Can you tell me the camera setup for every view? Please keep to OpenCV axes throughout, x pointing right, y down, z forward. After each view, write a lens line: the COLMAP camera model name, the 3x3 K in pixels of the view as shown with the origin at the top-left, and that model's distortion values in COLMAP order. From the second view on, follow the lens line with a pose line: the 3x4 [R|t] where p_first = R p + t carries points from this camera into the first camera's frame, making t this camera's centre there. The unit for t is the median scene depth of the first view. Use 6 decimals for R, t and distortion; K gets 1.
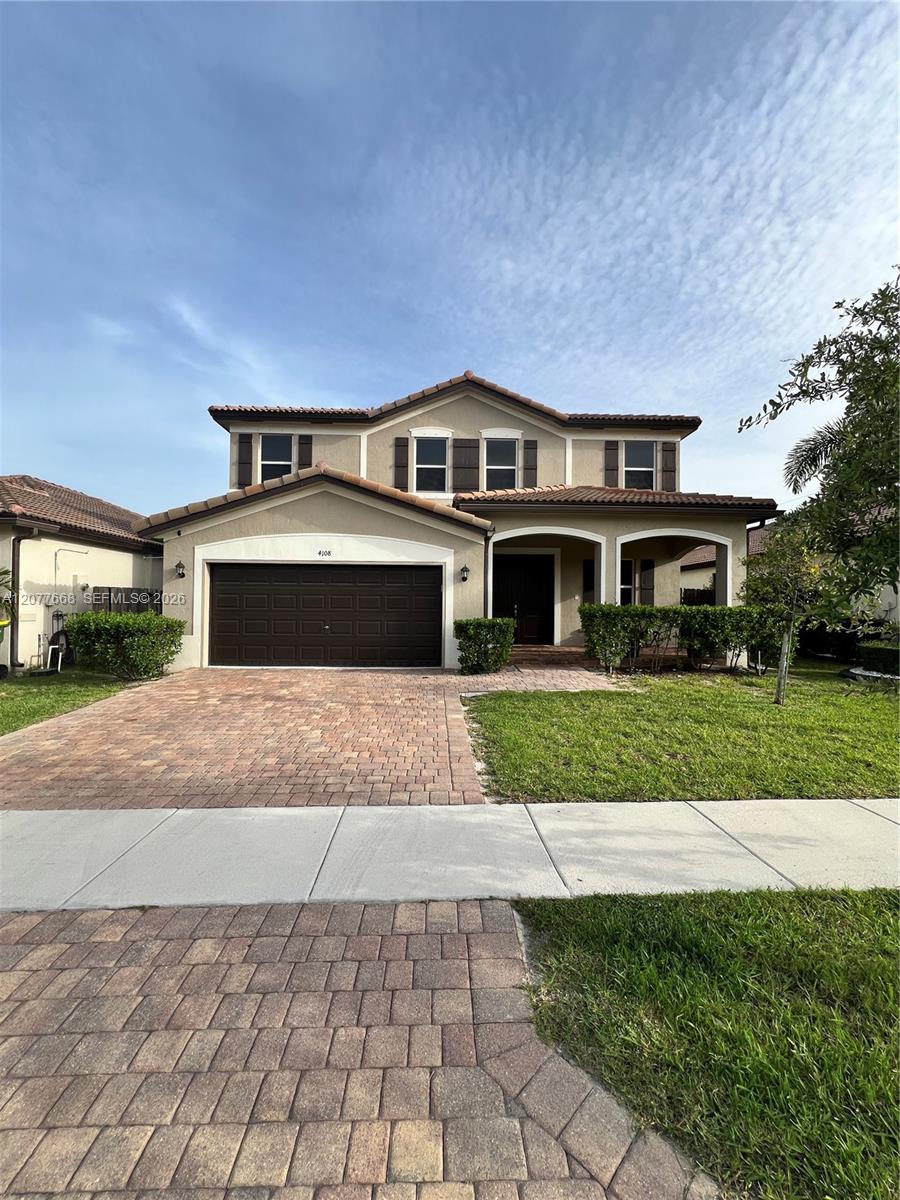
lens RADIAL K [[480.9, 0, 446.5], [0, 480.9, 602.6], [0, 0, 1]] dist [0.002229, -0.000036]
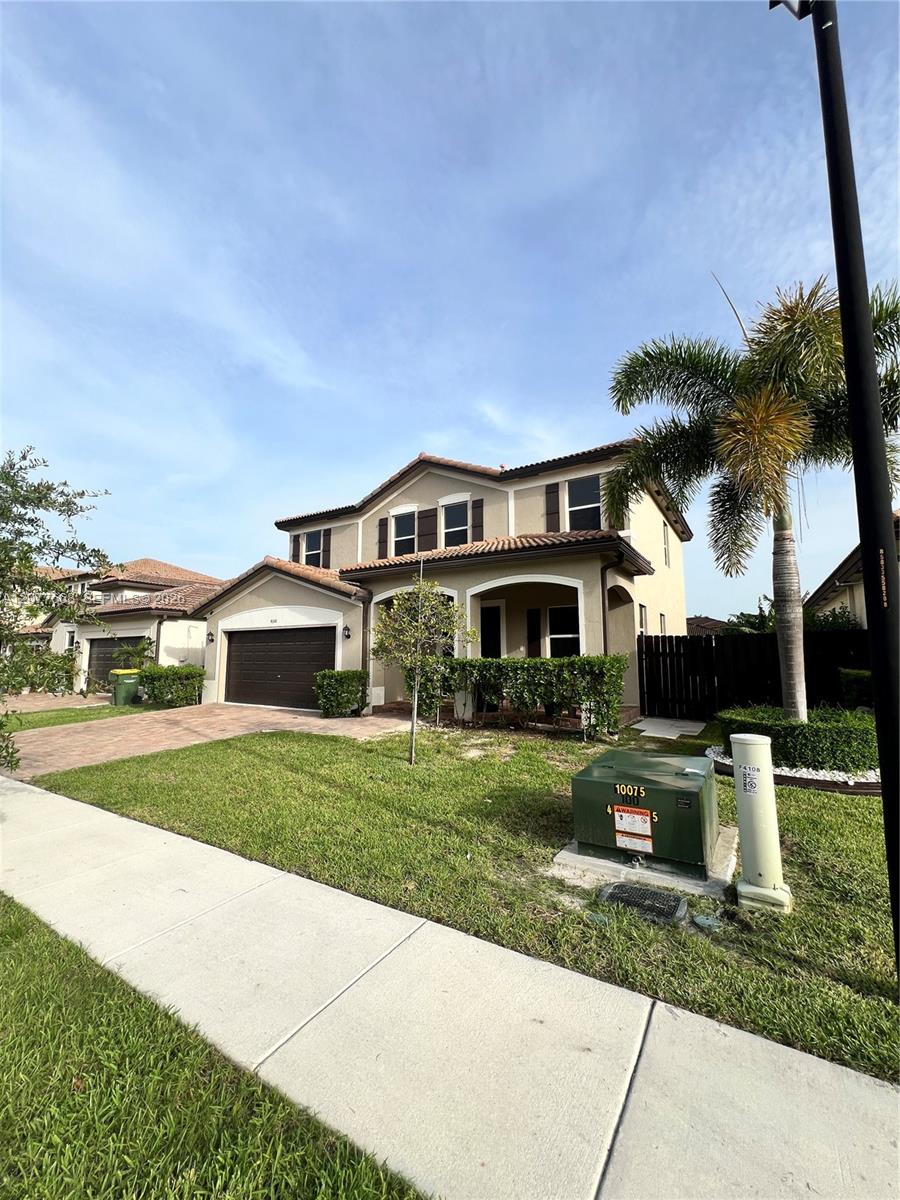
lens RADIAL K [[480.9, 0, 450.3], [0, 480.9, 597.5], [0, 0, 1]] dist [0.002229, -0.000036]
pose [[0.829207, -0.077636, -0.553523, 0.694201], [0.014120, 0.992900, -0.118110, -0.000596], [0.558763, 0.090121, 0.824416, 0.116468]]
